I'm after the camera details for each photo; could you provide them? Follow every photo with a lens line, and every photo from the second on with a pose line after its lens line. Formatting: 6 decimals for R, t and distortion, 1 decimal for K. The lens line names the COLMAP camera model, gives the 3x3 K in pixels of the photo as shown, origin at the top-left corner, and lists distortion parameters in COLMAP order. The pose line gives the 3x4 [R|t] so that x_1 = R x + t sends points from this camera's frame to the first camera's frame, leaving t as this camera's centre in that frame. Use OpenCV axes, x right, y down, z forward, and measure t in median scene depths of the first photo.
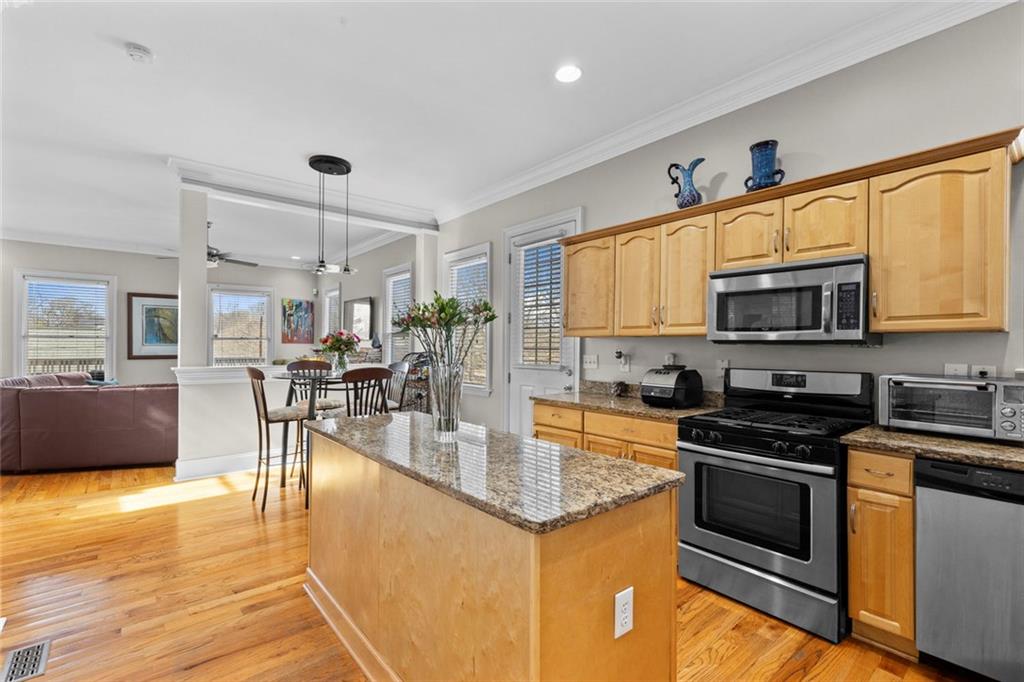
lens RADIAL K [[456.7, 0, 511.8], [0, 456.7, 345.6], [0, 0, 1]] dist [0.001553, 0.000001]
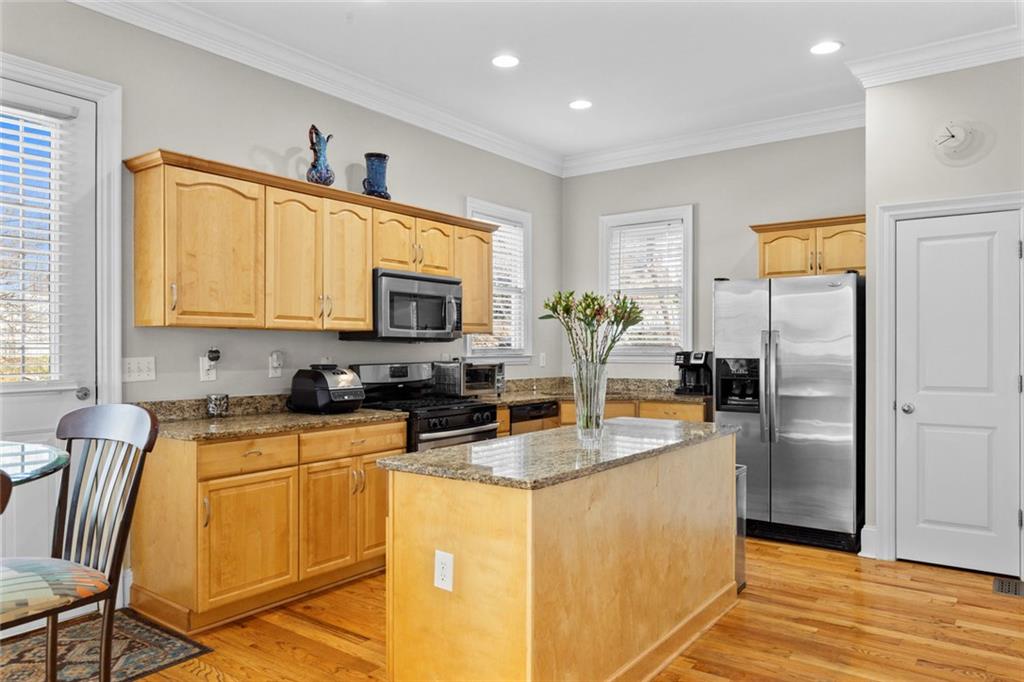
lens RADIAL K [[698.9, 0, 511.7], [0, 698.9, 340.8], [0, 0, 1]] dist [-0.001481, -0.000039]
pose [[-0.243172, 0.004604, 0.969972, -1.071422], [0.000592, 0.999989, -0.004598, 0.004902], [-0.969983, -0.000544, -0.243173, 1.040885]]
